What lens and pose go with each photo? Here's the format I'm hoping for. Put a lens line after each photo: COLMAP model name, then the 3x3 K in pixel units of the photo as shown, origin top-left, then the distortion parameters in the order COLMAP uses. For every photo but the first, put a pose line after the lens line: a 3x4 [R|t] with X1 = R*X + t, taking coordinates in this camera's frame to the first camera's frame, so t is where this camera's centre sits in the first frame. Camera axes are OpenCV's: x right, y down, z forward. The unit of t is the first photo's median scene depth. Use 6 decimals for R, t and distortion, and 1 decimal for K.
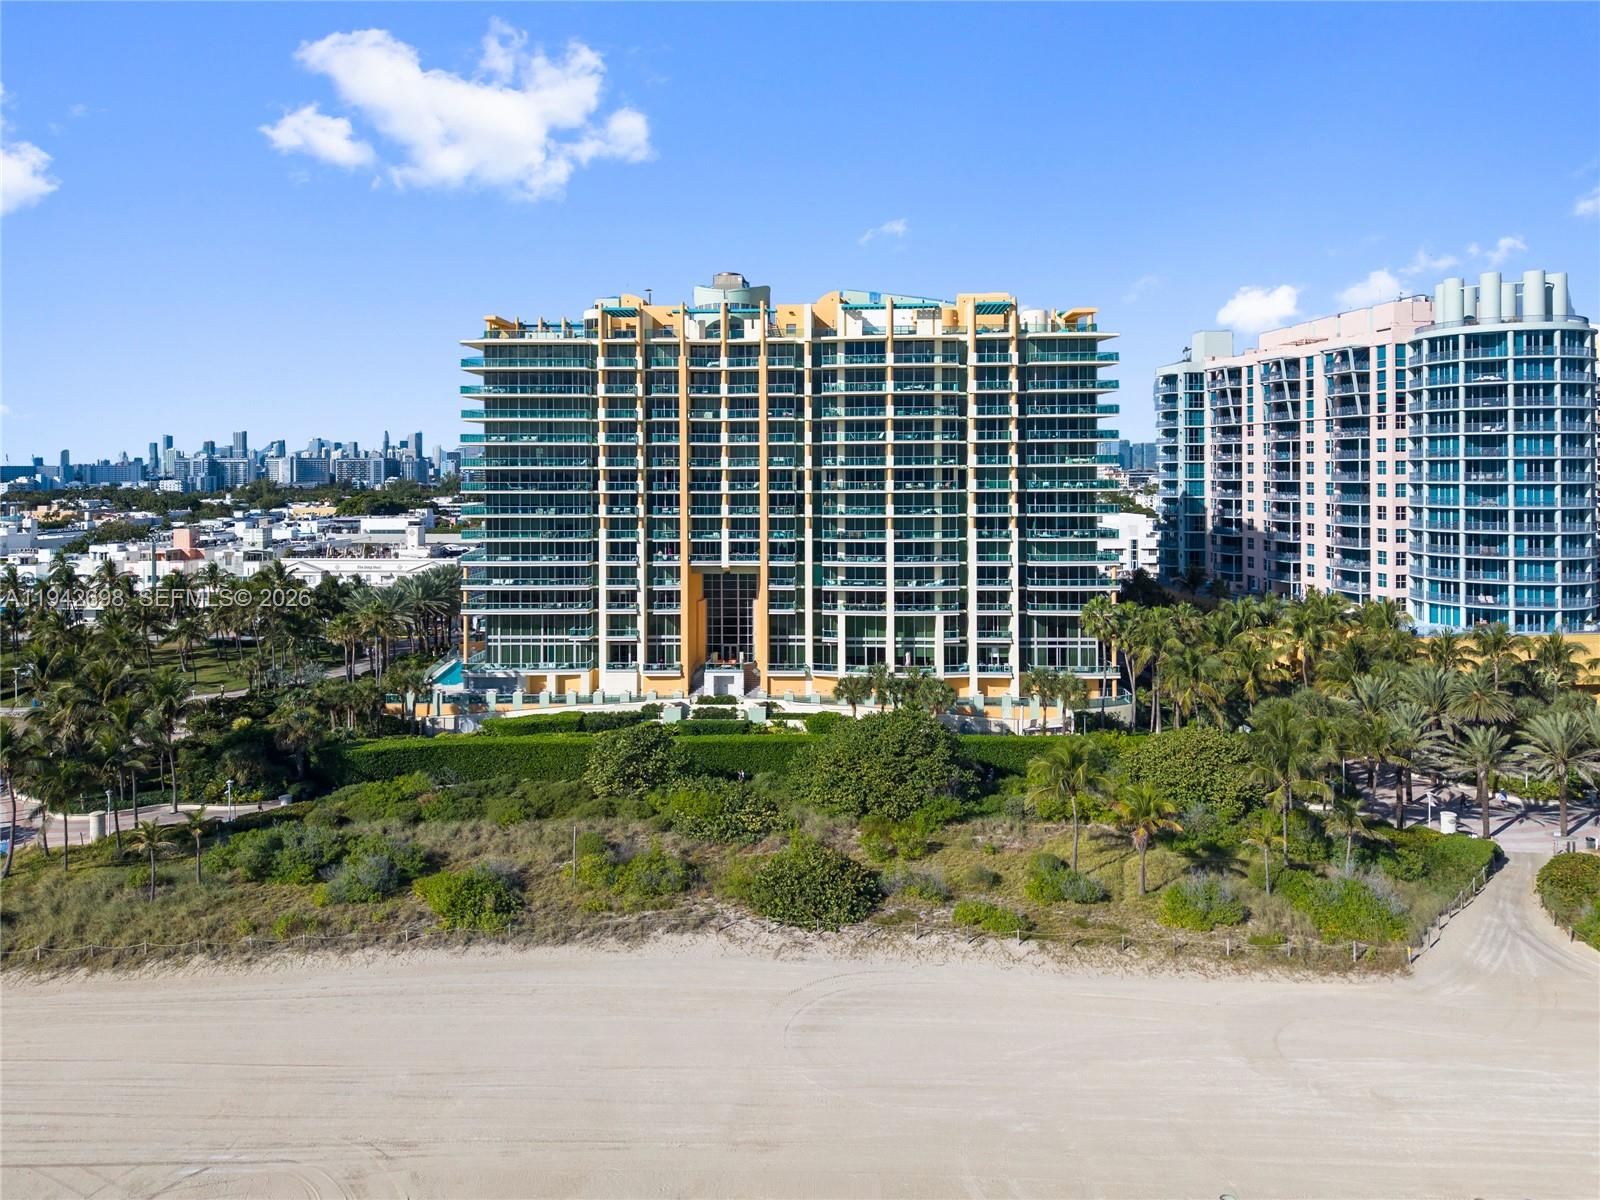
lens RADIAL K [[1138.6, 0, 818.1], [0, 1138.6, 516.7], [0, 0, 1]] dist [0.016604, -0.005698]
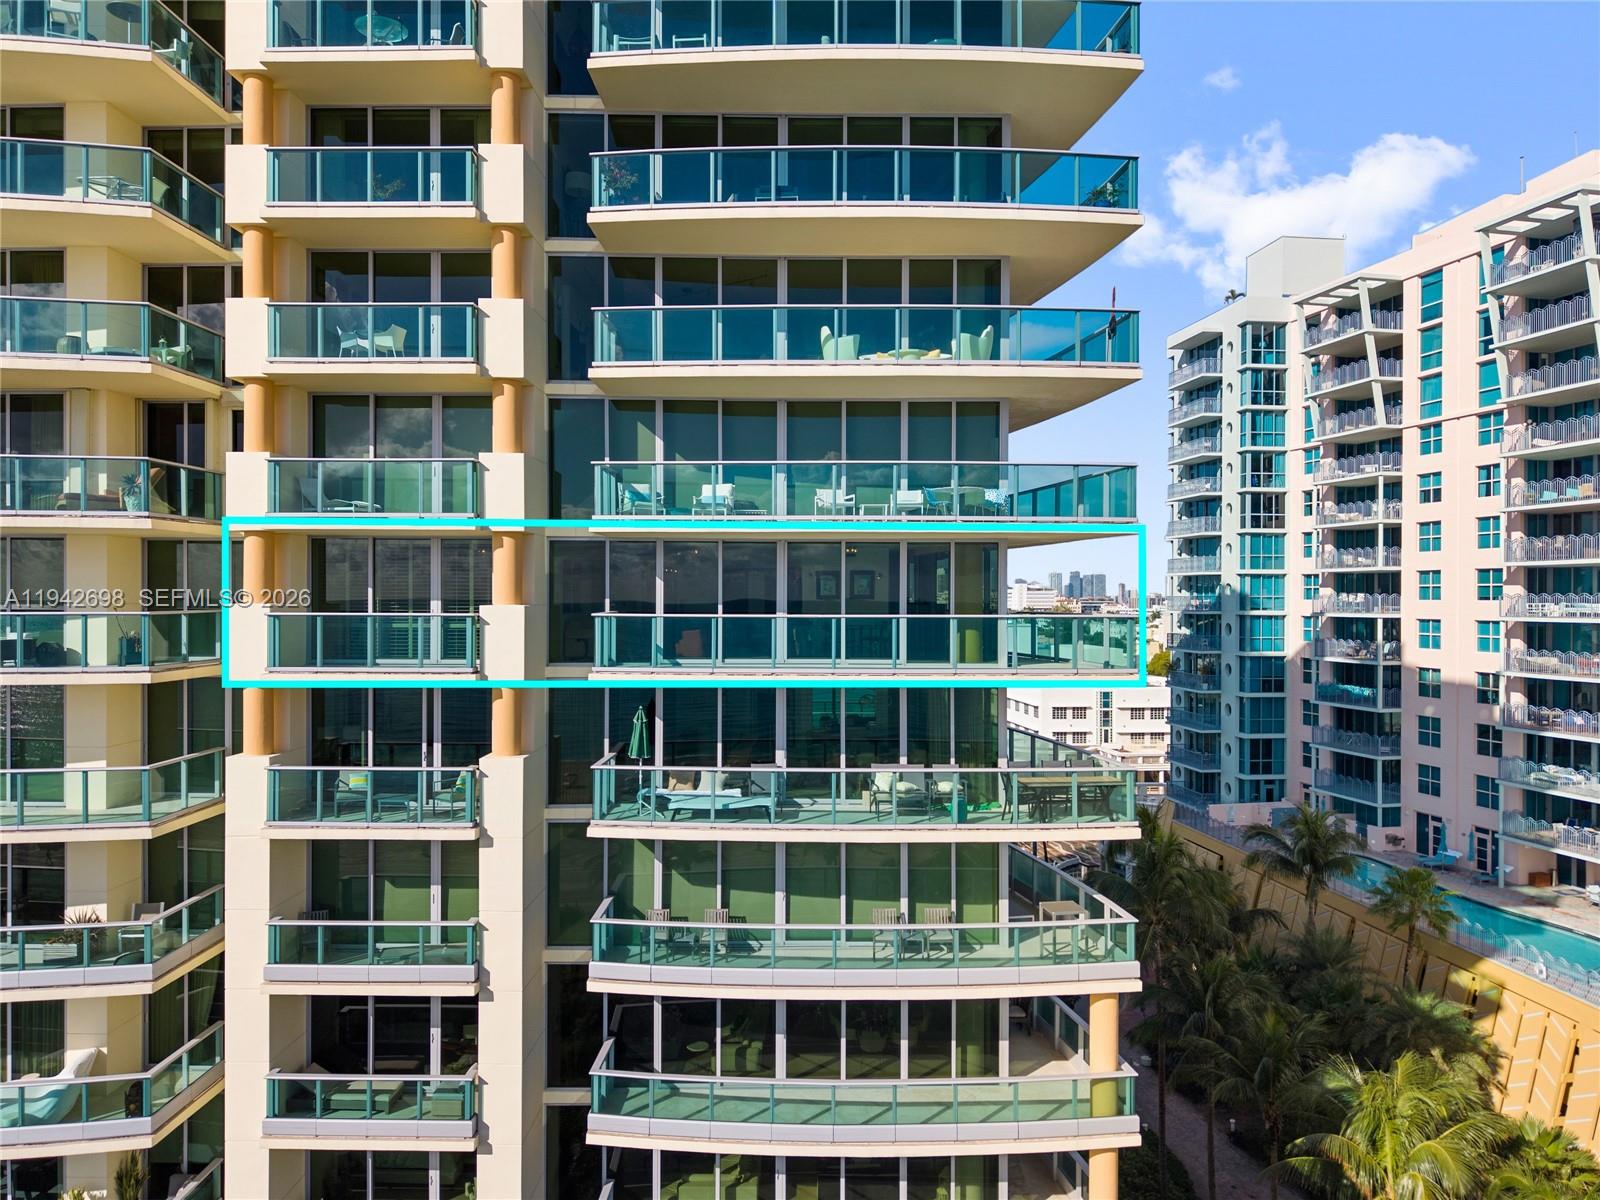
lens RADIAL K [[1016.4, 0, 795.5], [0, 1016.4, 612.8], [0, 0, 1]] dist [-0.014063, 0.000475]
pose [[0.999941, 0.007798, 0.007624, 0.210359], [-0.007583, 0.999585, -0.027799, -0.006534], [-0.007837, 0.027739, 0.999584, 0.848151]]
